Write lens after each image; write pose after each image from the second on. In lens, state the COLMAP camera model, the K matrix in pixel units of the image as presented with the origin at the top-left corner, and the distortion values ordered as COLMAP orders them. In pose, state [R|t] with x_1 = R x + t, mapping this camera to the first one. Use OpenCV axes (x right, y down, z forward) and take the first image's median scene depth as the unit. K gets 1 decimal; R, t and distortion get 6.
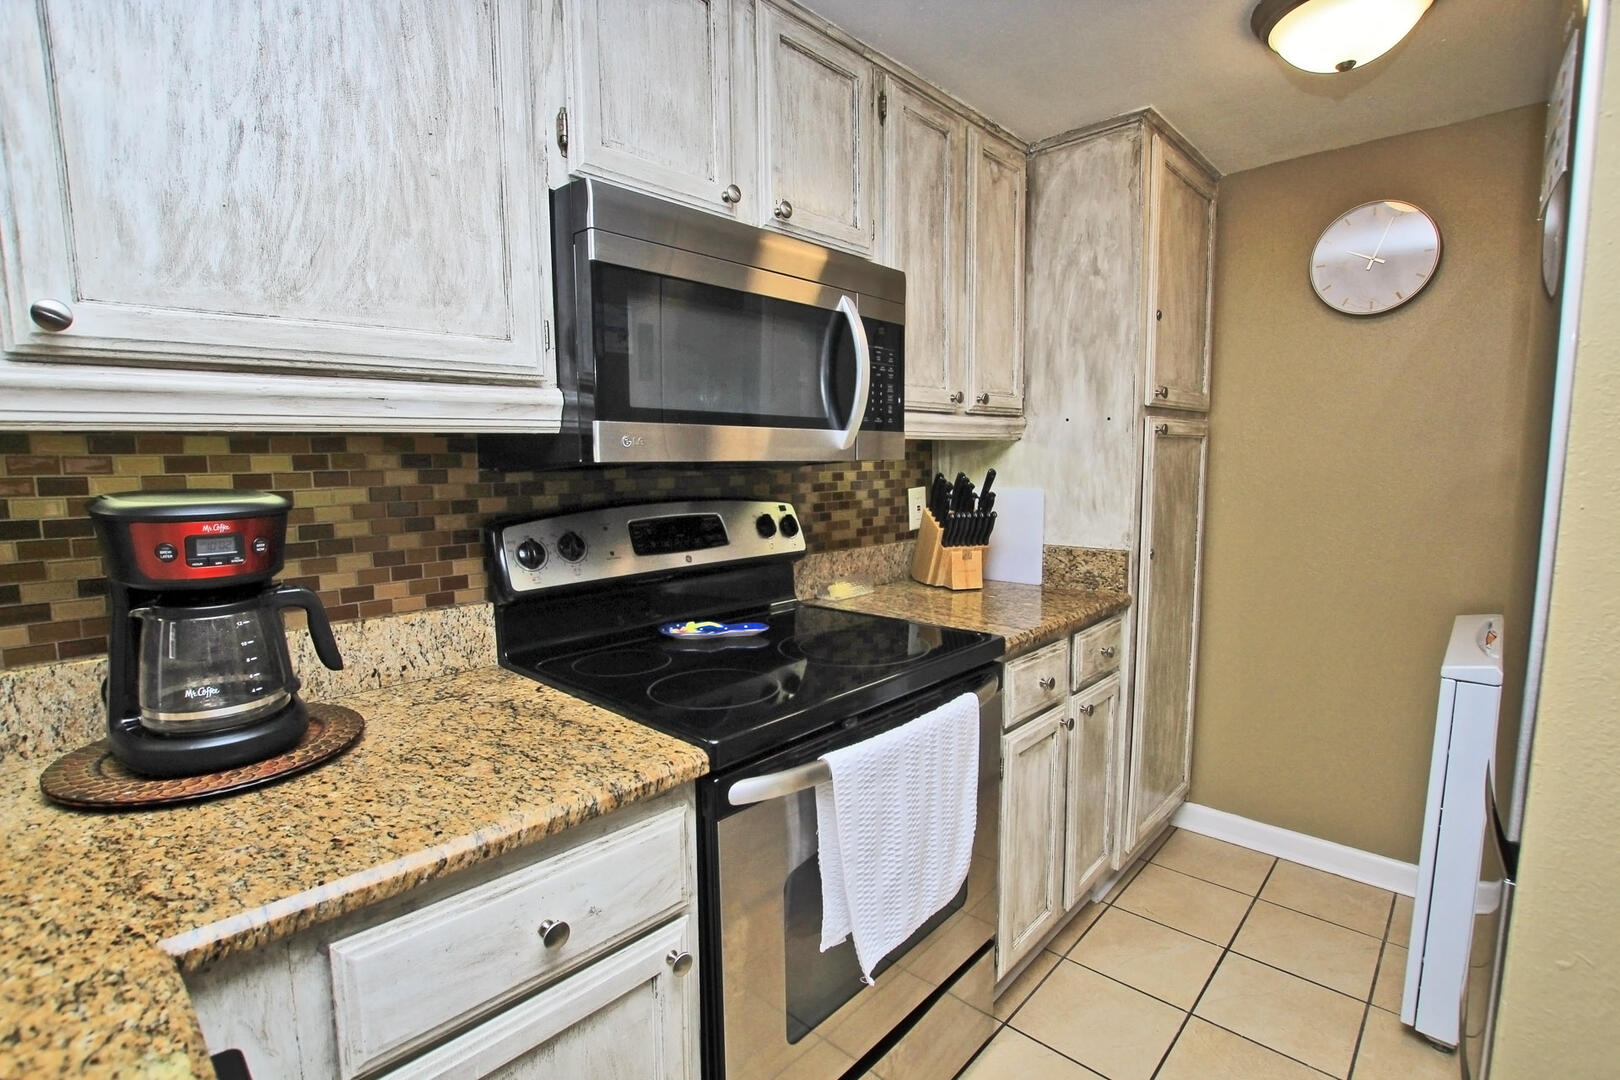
lens RADIAL K [[756.1, 0, 811.7], [0, 756.1, 539.8], [0, 0, 1]] dist [-0.020950, 0.000846]
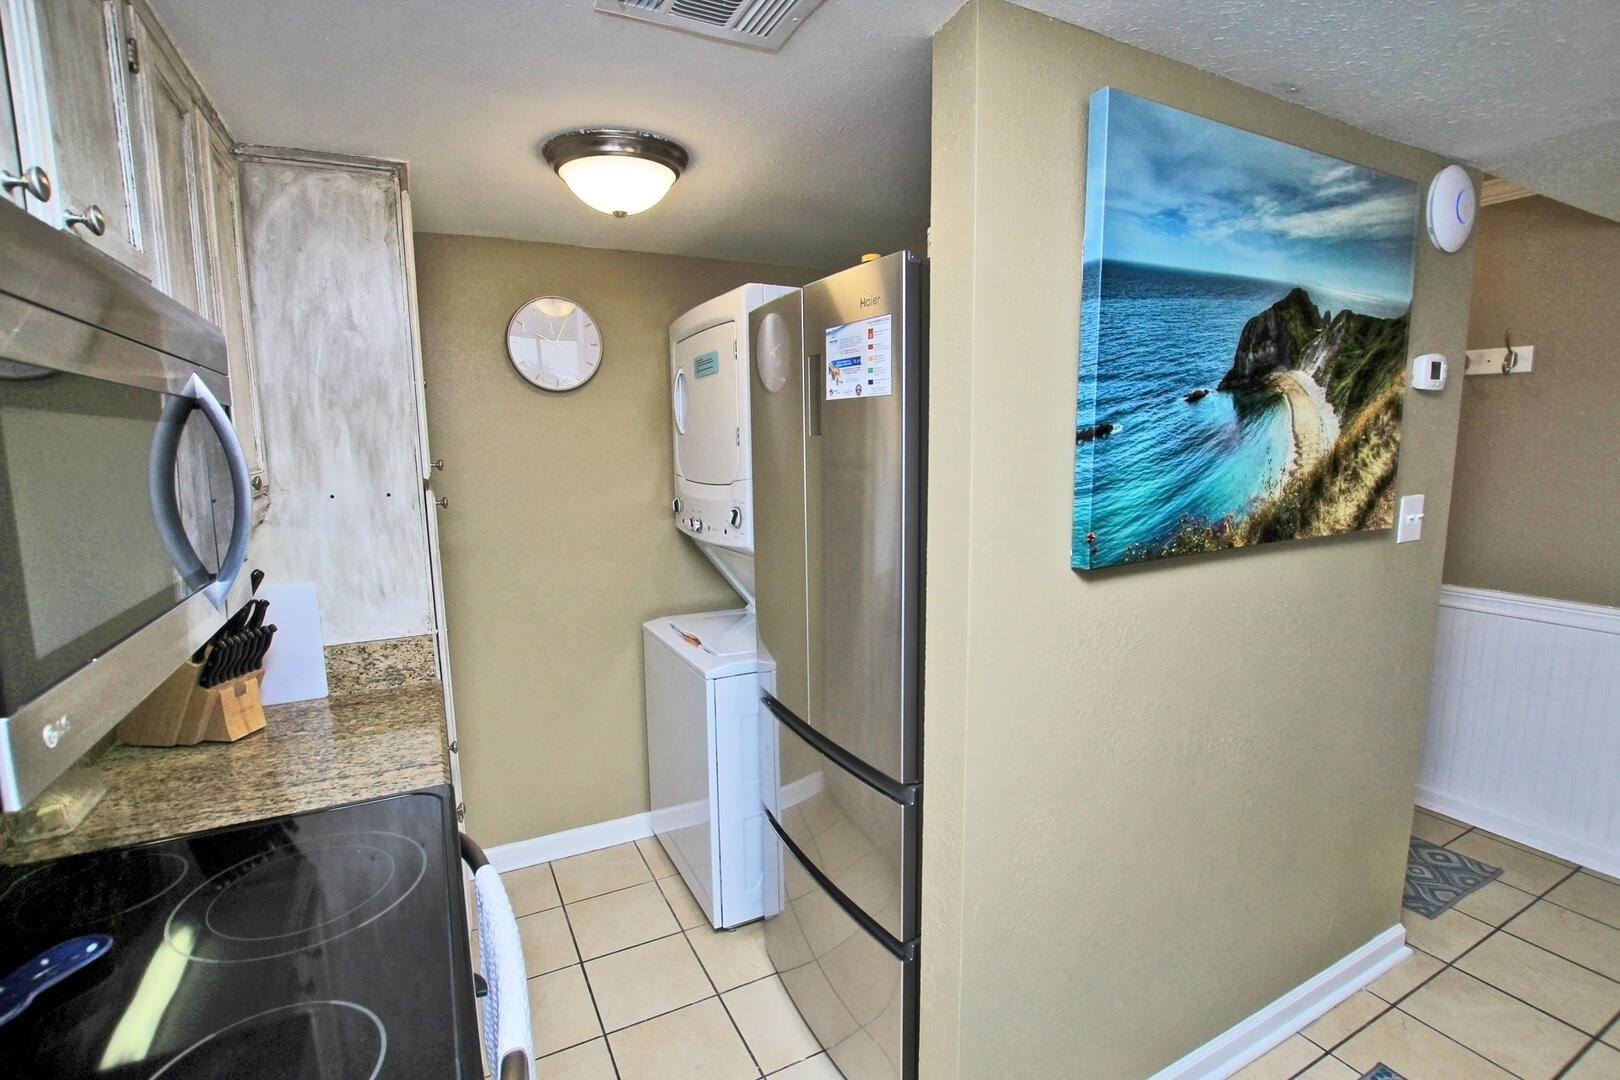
lens RADIAL K [[756.1, 0, 814.2], [0, 756.1, 542.9], [0, 0, 1]] dist [-0.020950, 0.000846]
pose [[0.340382, -0.125923, 0.931817, -0.271023], [0.110045, 0.989517, 0.093523, -0.130914], [-0.933826, 0.070708, 0.350670, 0.215648]]
